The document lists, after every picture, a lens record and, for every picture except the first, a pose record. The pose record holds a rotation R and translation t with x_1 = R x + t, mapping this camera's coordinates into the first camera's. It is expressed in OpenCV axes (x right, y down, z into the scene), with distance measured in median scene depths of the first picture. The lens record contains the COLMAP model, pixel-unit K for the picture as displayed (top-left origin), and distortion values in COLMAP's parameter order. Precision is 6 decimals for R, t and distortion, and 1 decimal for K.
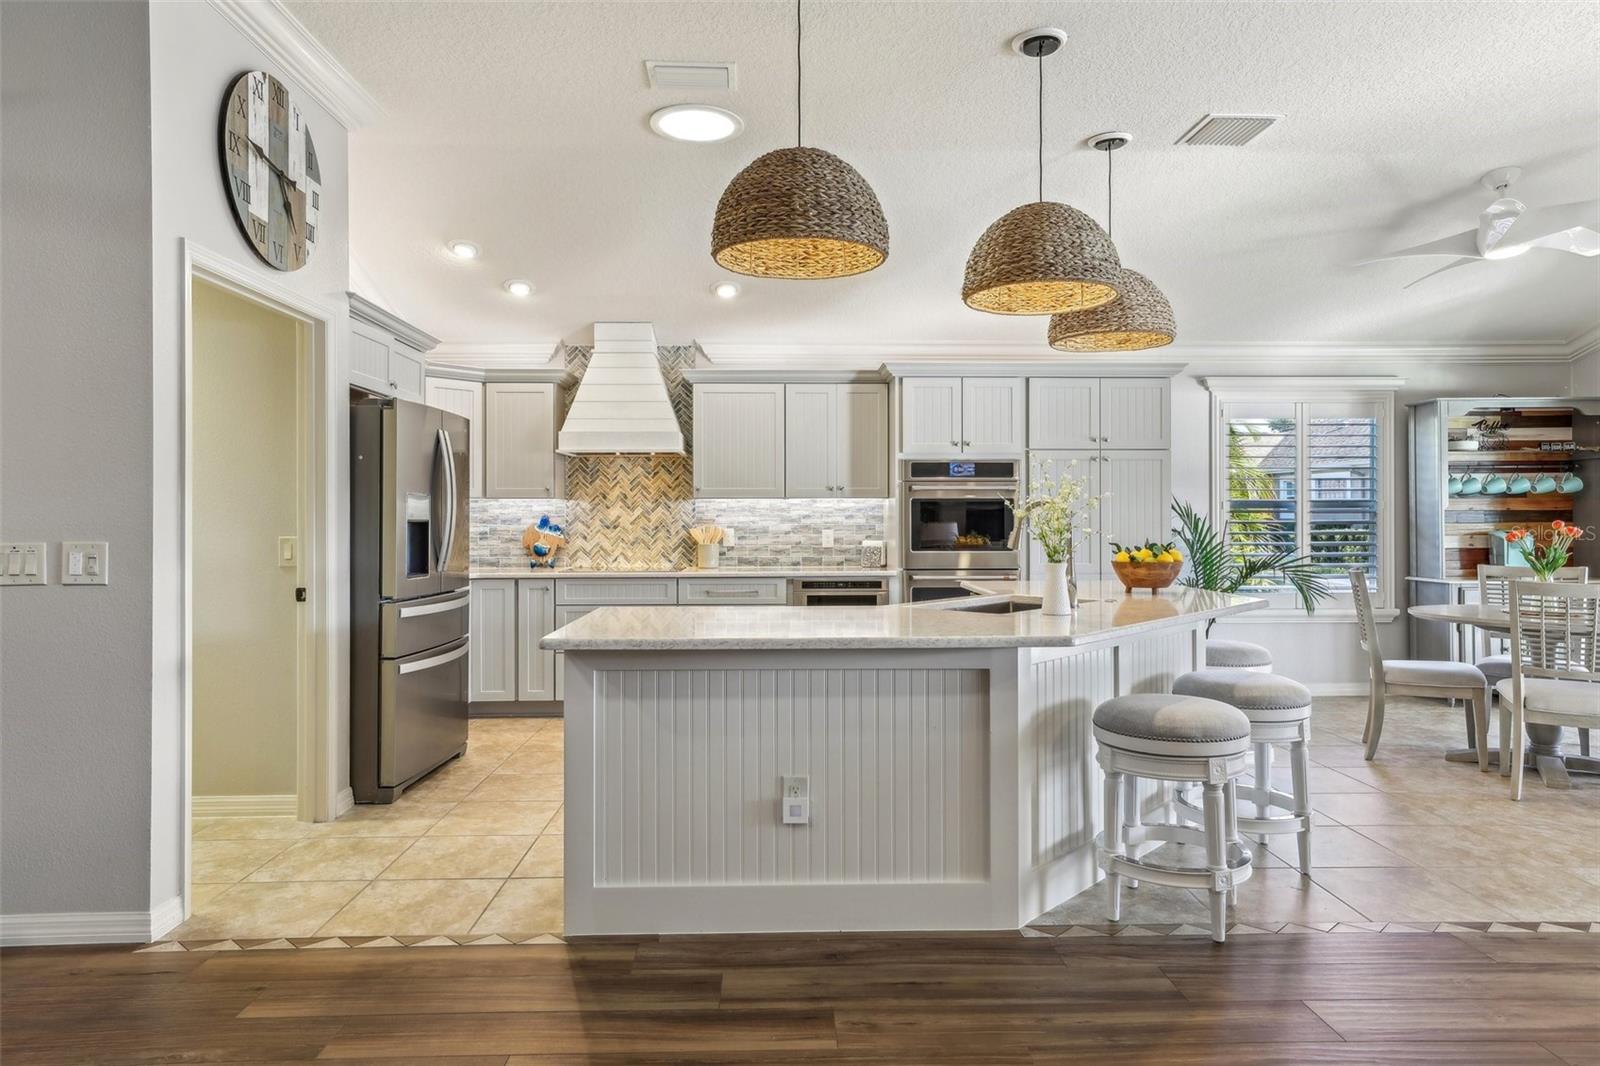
lens RADIAL K [[977.8, 0, 799.7], [0, 977.8, 512.4], [0, 0, 1]] dist [0.010592, 0.004365]
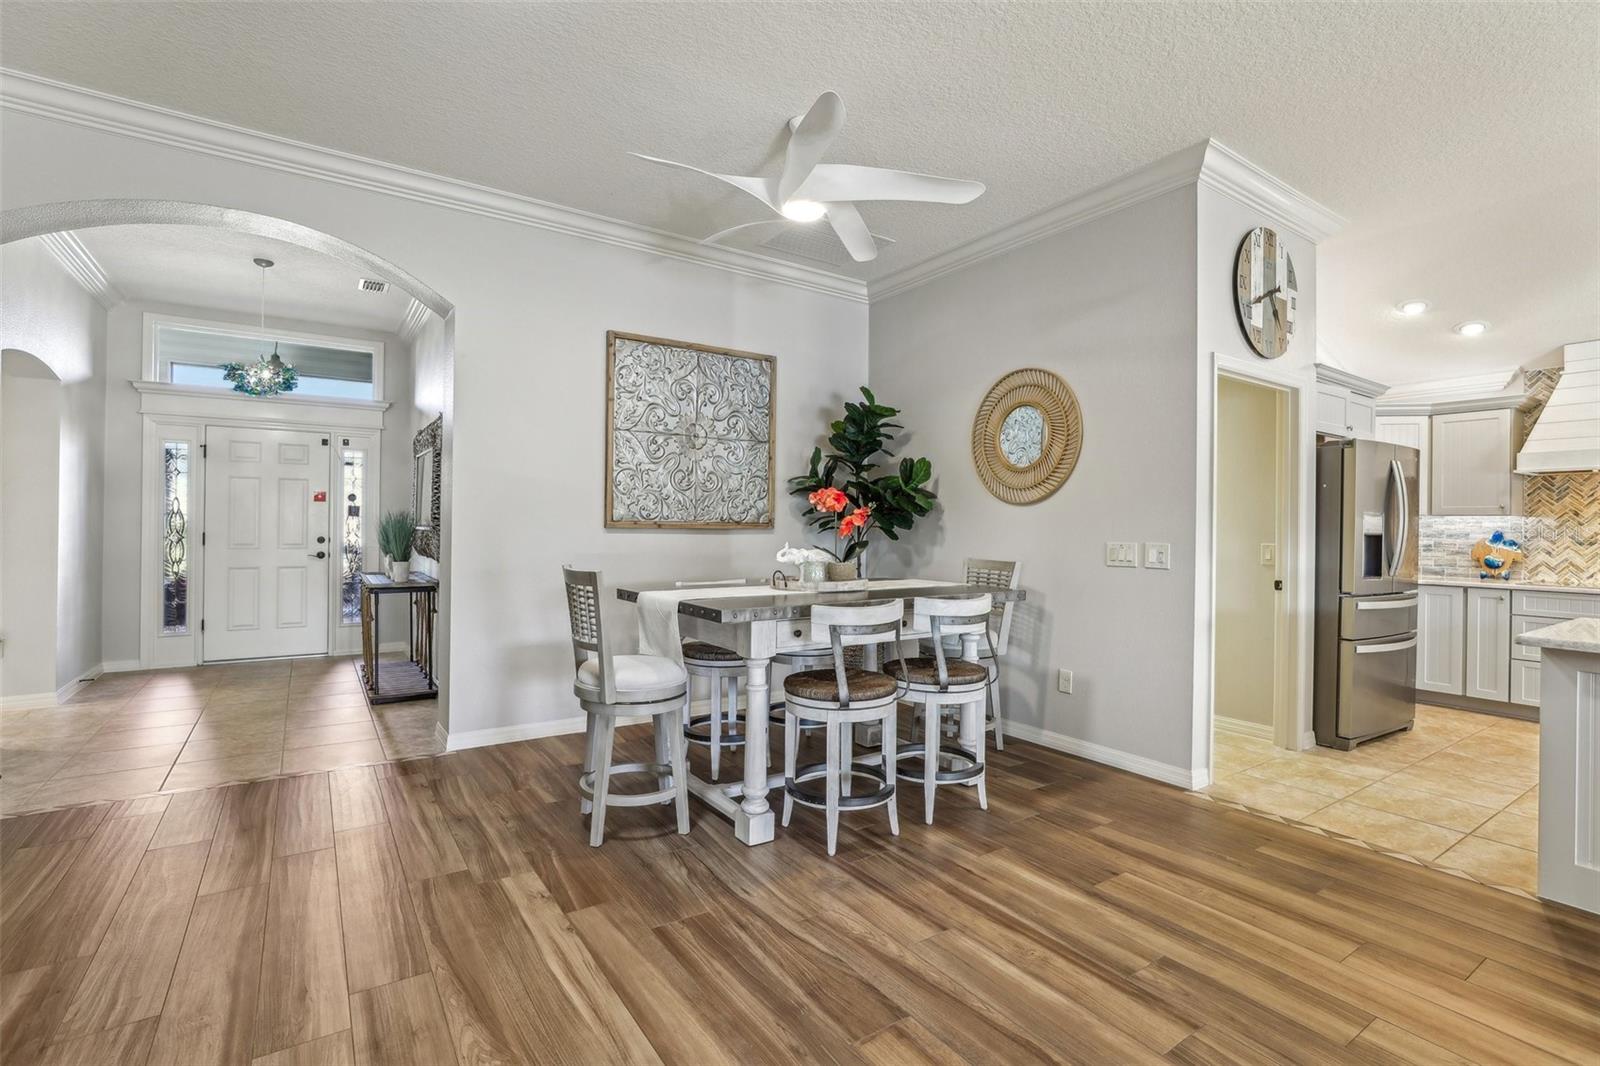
lens RADIAL K [[740.9, 0, 800.1], [0, 740.9, 524.0], [0, 0, 1]] dist [-0.034955, 0.014447]
pose [[0.534785, 0.006690, -0.844962, 0.006184], [-0.008086, 0.999963, 0.002800, -0.000839], [0.844950, 0.005335, 0.534819, -0.087762]]
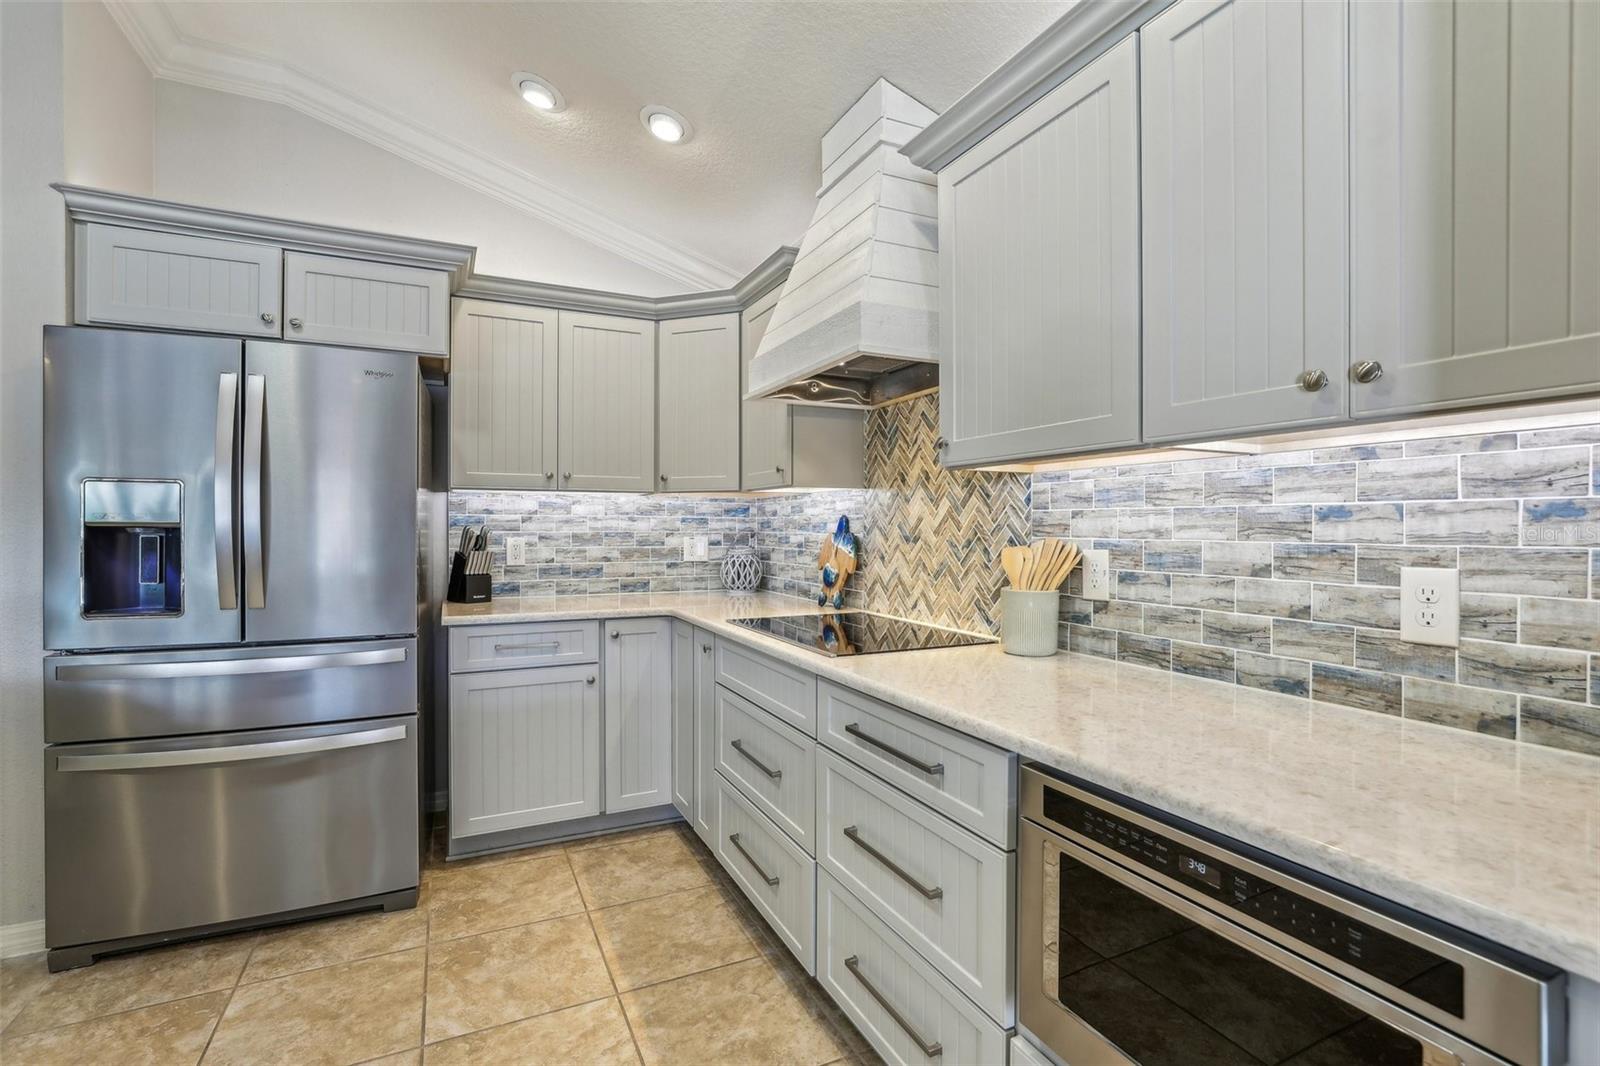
lens RADIAL K [[730.1, 0, 798.7], [0, 730.1, 526.7], [0, 0, 1]] dist [-0.034042, 0.012825]
pose [[0.409001, 0.003696, -0.912526, 0.130173], [0.003955, 0.999975, 0.005823, 0.006460], [0.912525, -0.005991, 0.408977, 0.829348]]
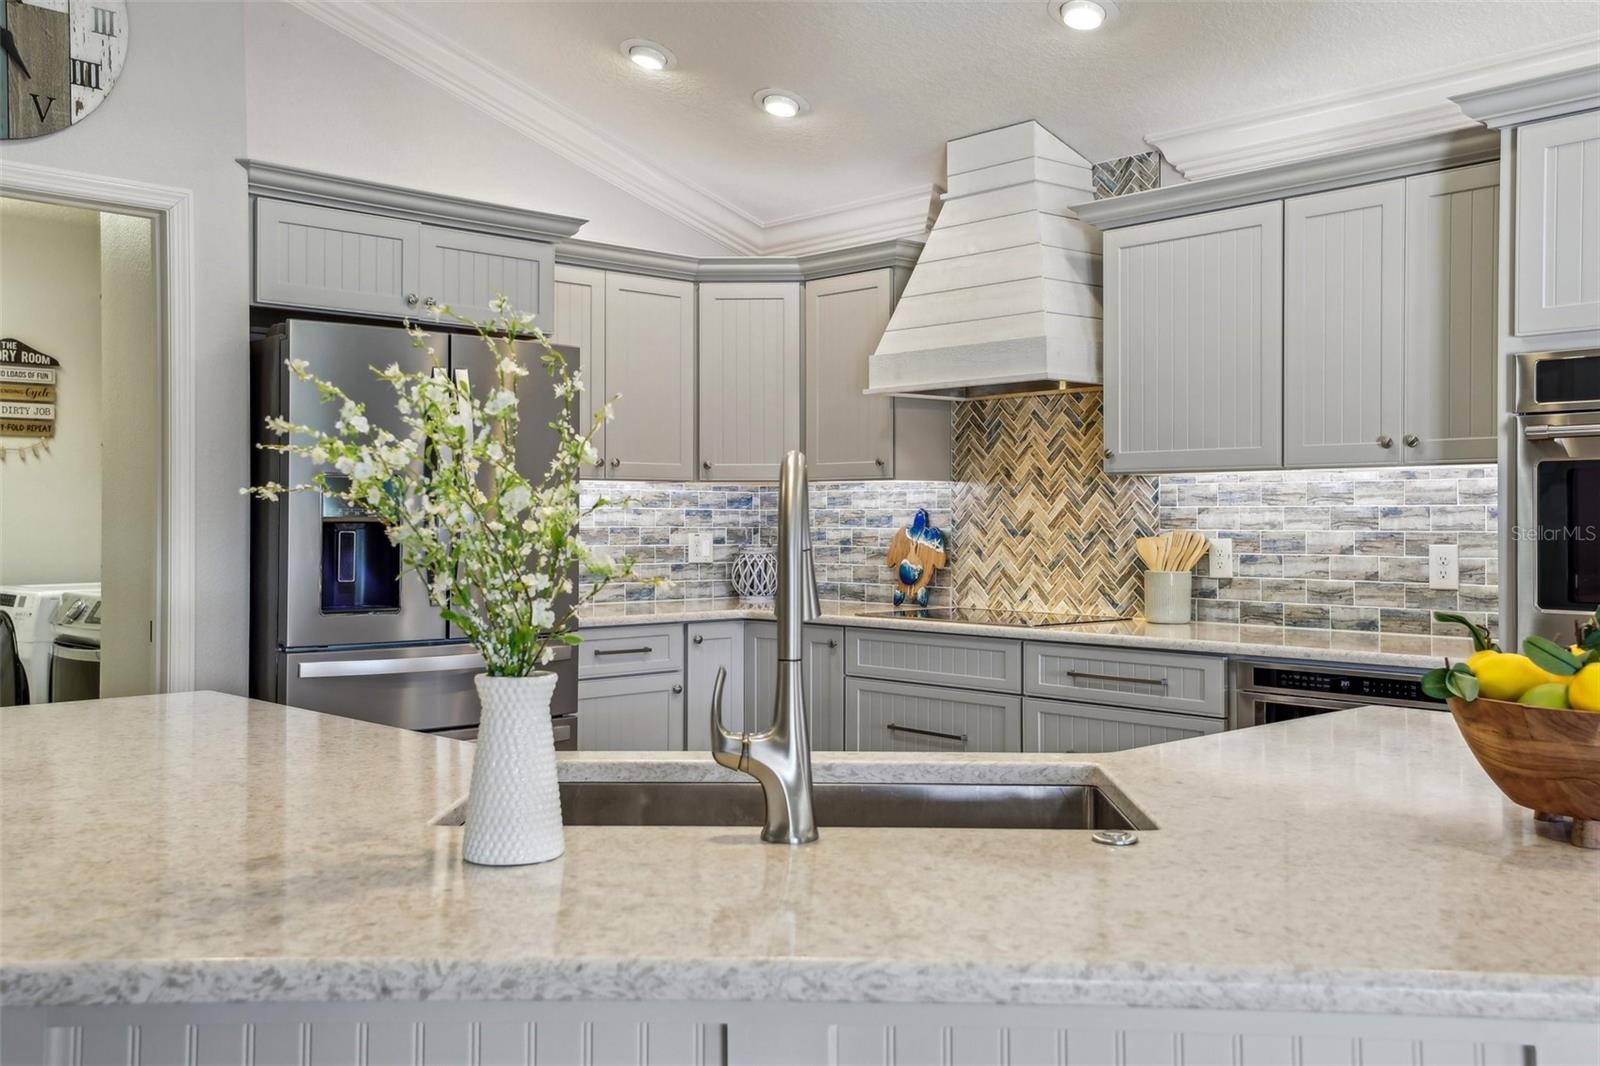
lens RADIAL K [[1492.4, 0, 798.1], [0, 1492.4, 499.5], [0, 0, 1]] dist [0.090695, 0.012853]
pose [[0.660169, -0.007335, -0.751081, 0.337784], [0.003717, 0.999972, -0.006499, 0.002271], [0.751108, 0.001498, 0.660178, 0.408230]]
